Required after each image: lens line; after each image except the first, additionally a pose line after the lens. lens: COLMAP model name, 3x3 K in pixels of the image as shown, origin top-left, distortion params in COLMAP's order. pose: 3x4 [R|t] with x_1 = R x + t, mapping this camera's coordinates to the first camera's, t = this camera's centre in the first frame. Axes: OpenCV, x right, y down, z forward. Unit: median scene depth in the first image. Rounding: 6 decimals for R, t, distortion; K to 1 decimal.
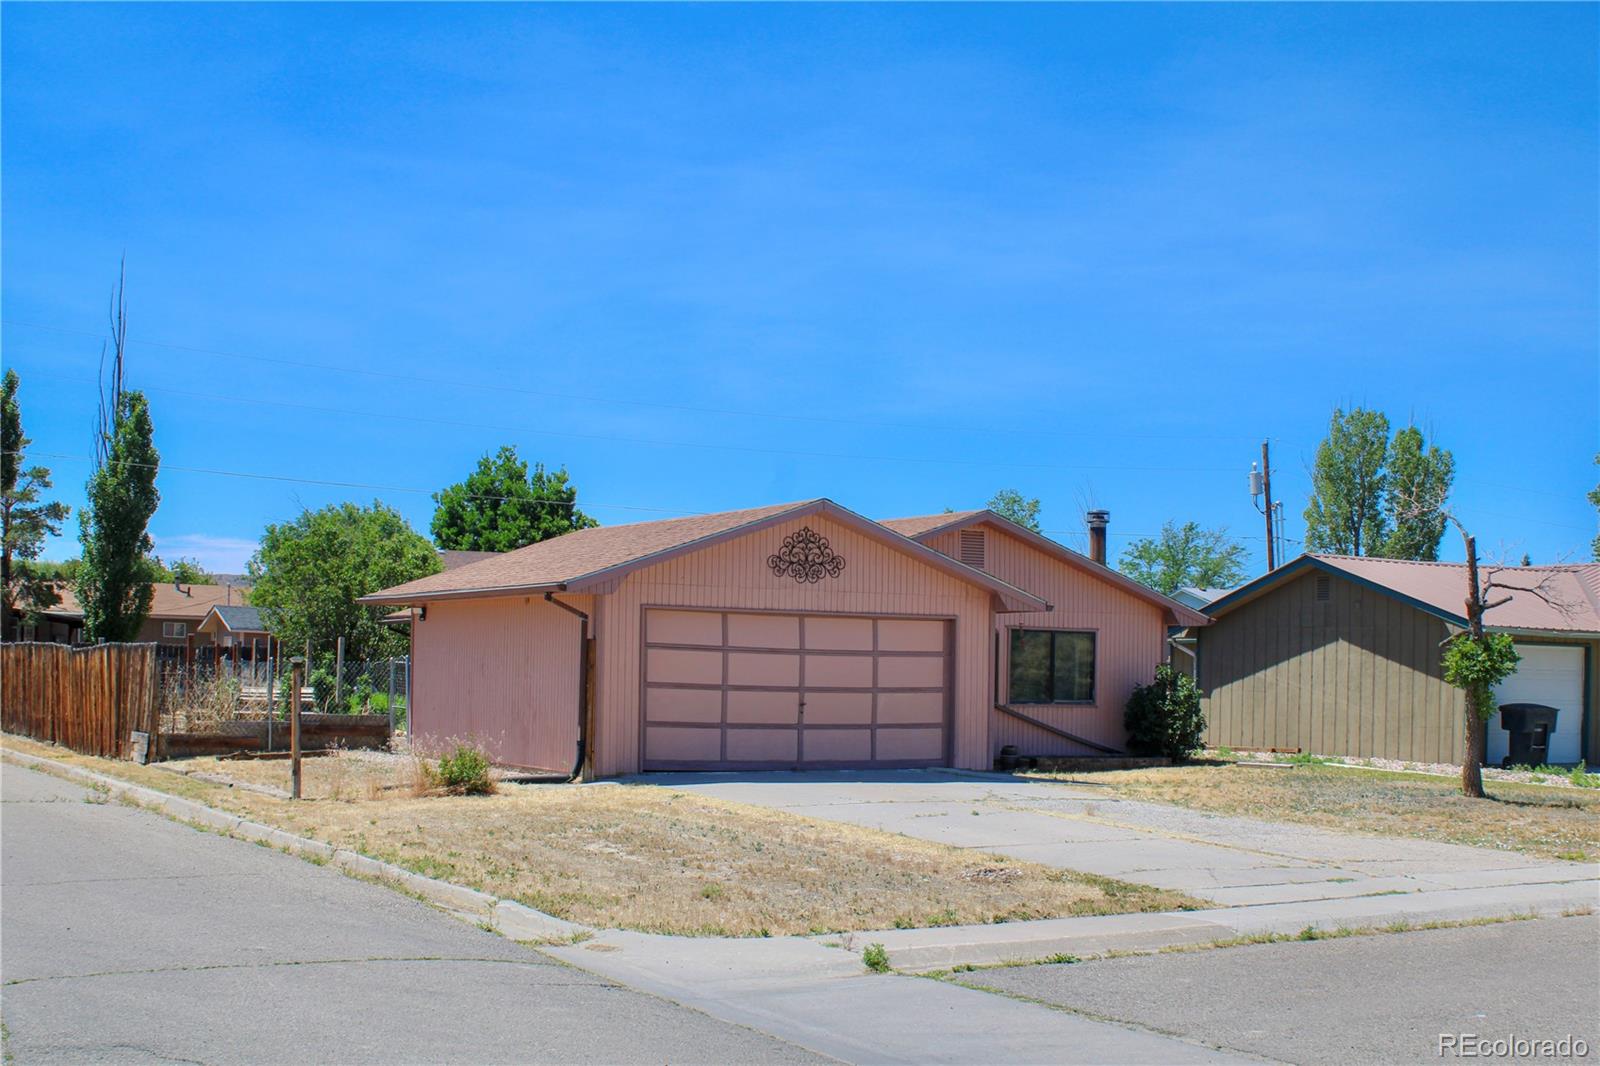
lens RADIAL K [[1907.8, 0, 800.0], [0, 1907.8, 533.0], [0, 0, 1]] dist [-0.024909, -0.045186]
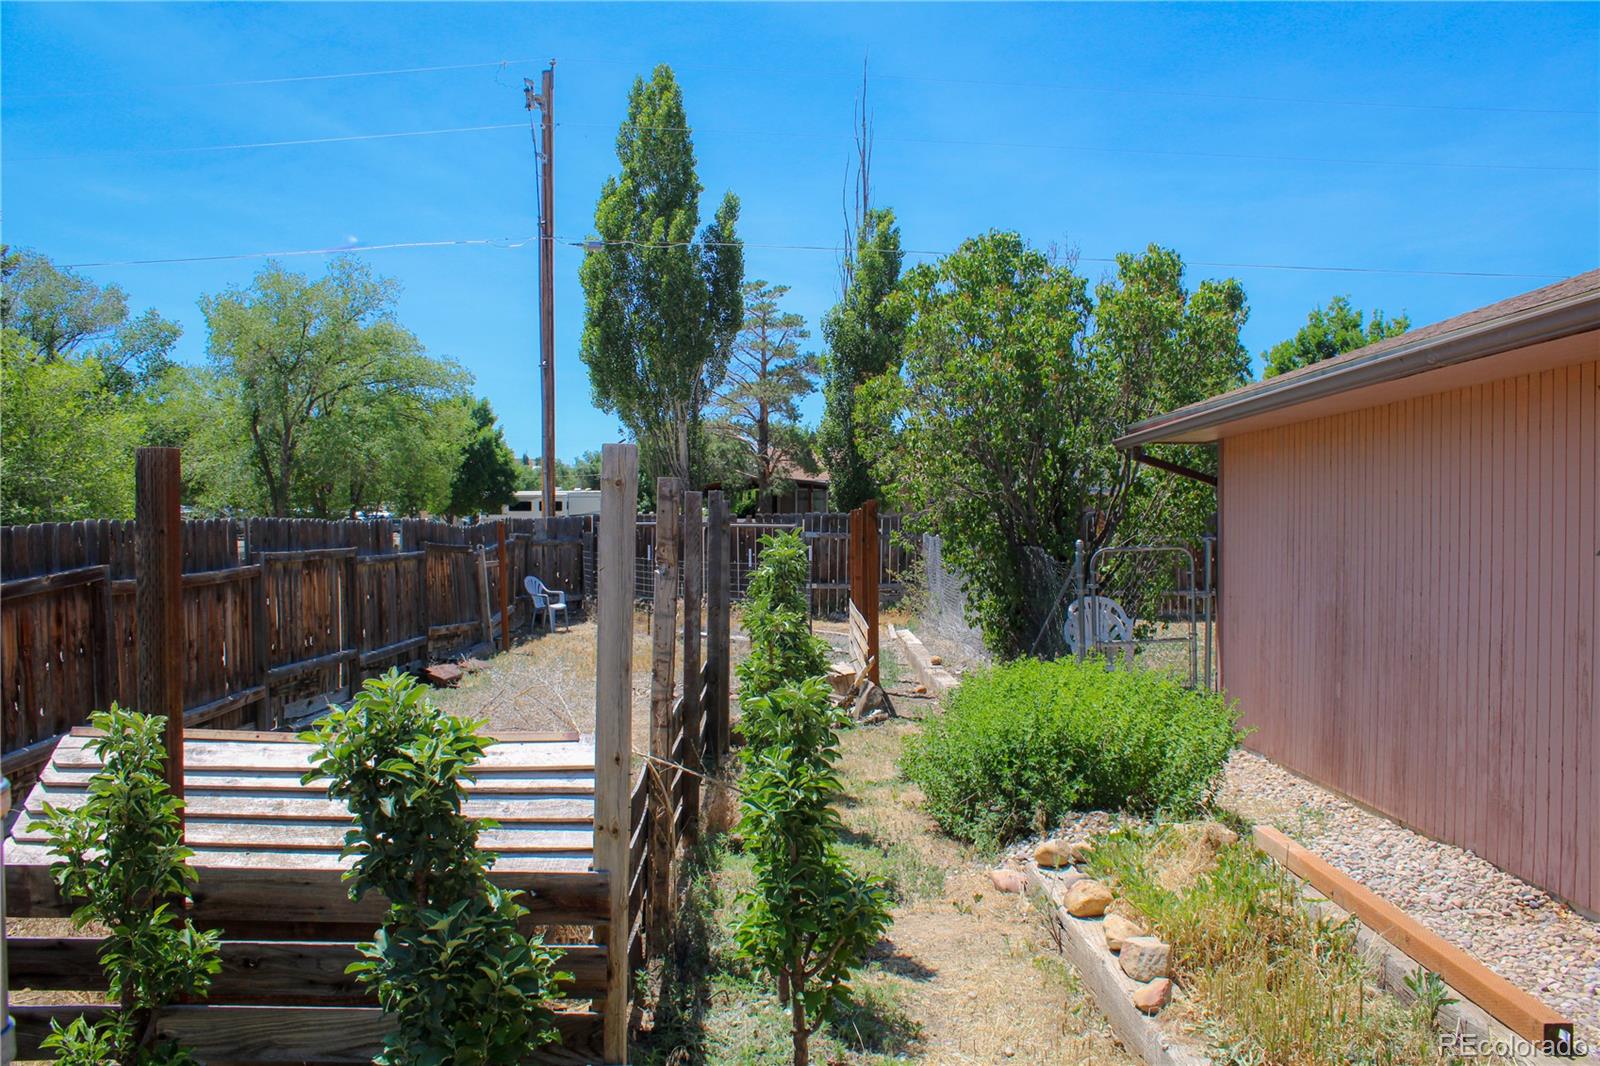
lens RADIAL K [[1305.4, 0, 779.2], [0, 1305.4, 567.8], [0, 0, 1]] dist [-0.090559, 0.011611]
pose [[0.851122, -0.000342, -0.524968, -0.218257], [0.054448, 0.994664, 0.087629, 0.069593], [0.522137, -0.103167, 0.846599, 1.144192]]
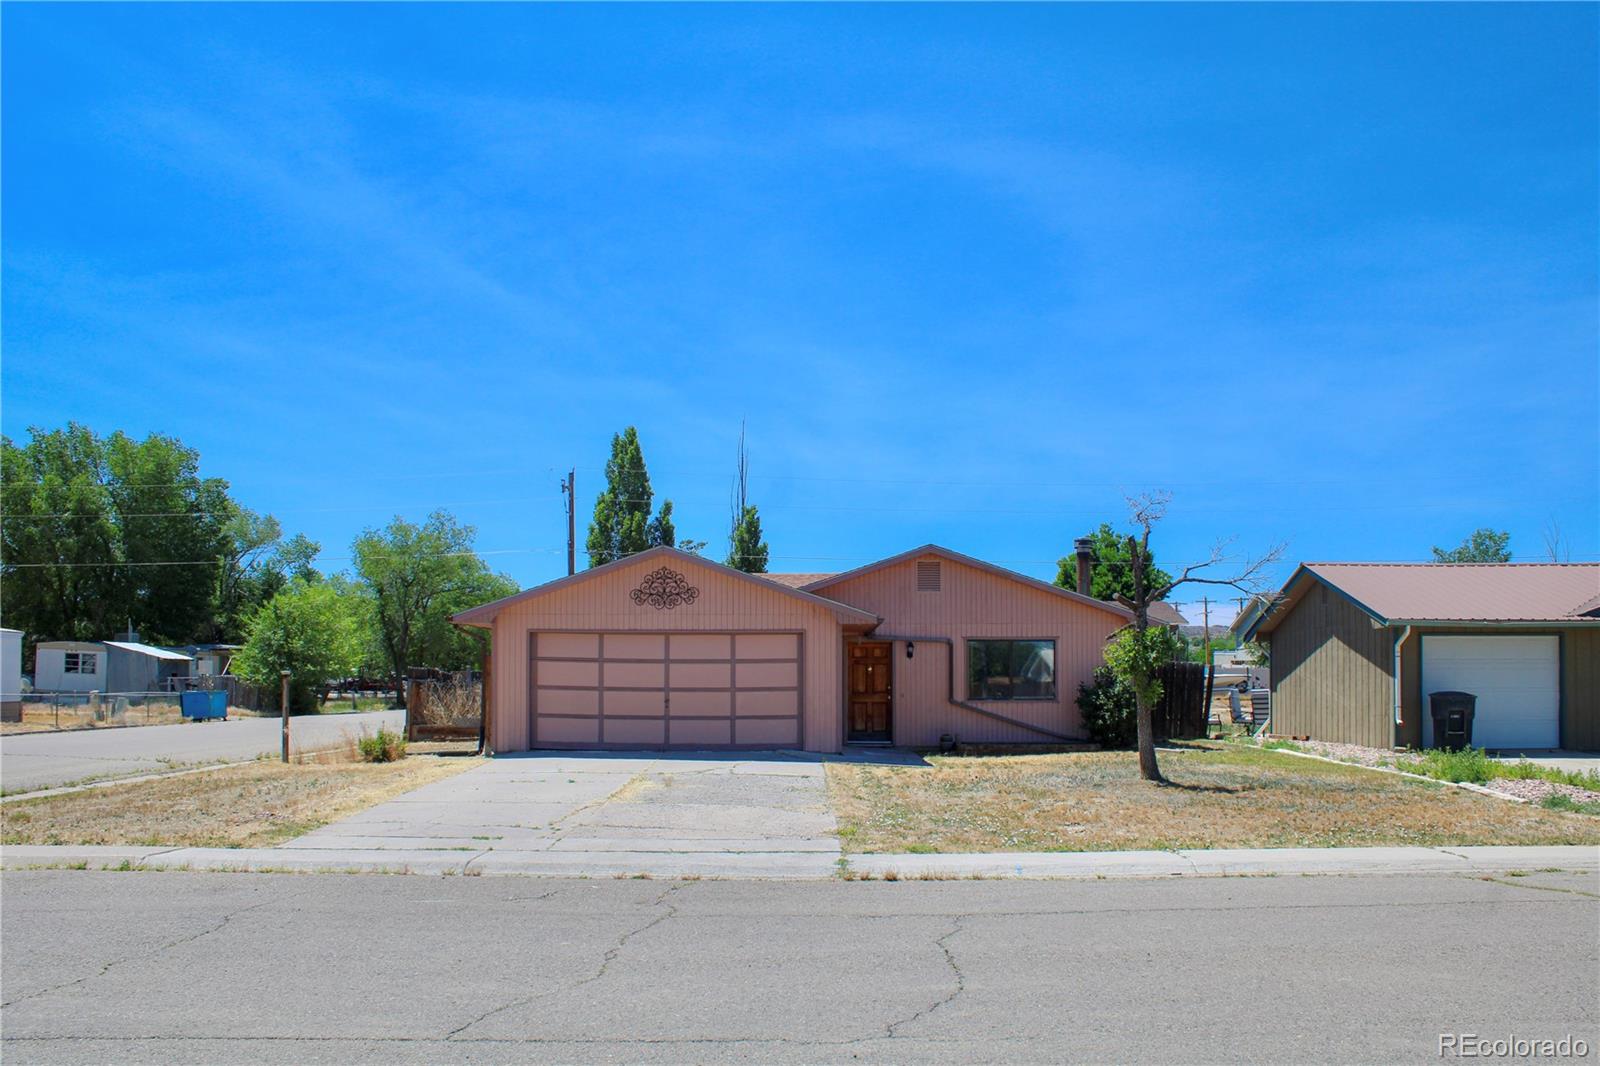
lens RADIAL K [[1305.4, 0, 779.2], [0, 1305.4, 567.8], [0, 0, 1]] dist [-0.090559, 0.011611]
pose [[0.848273, -0.064757, -0.525584, 0.535057], [0.052870, 0.997893, -0.037618, 0.034997], [0.526913, 0.004123, 0.849909, 0.266069]]
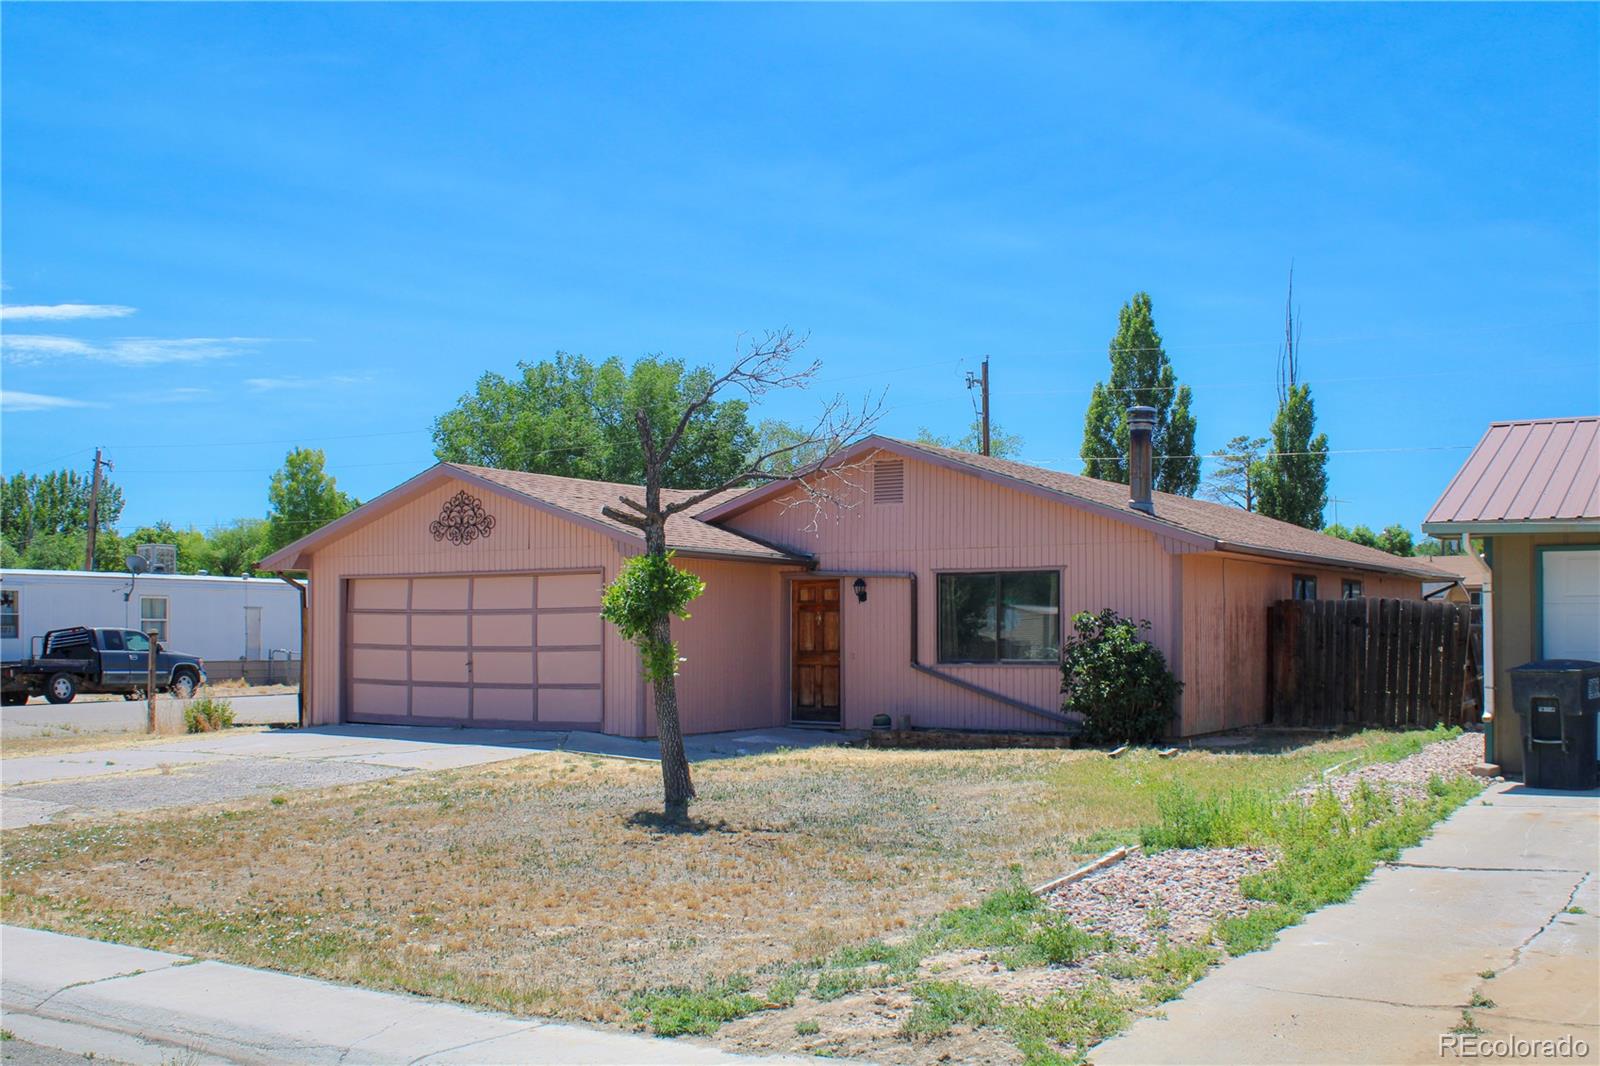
lens RADIAL K [[1628.5, 0, 800.0], [0, 1628.5, 533.0], [0, 0, 1]] dist [-0.014247, -0.011219]
pose [[0.440711, -0.073703, -0.894618, 0.844106], [0.077634, 0.996019, -0.043812, 0.070428], [0.894286, -0.050145, 0.444678, 0.755499]]
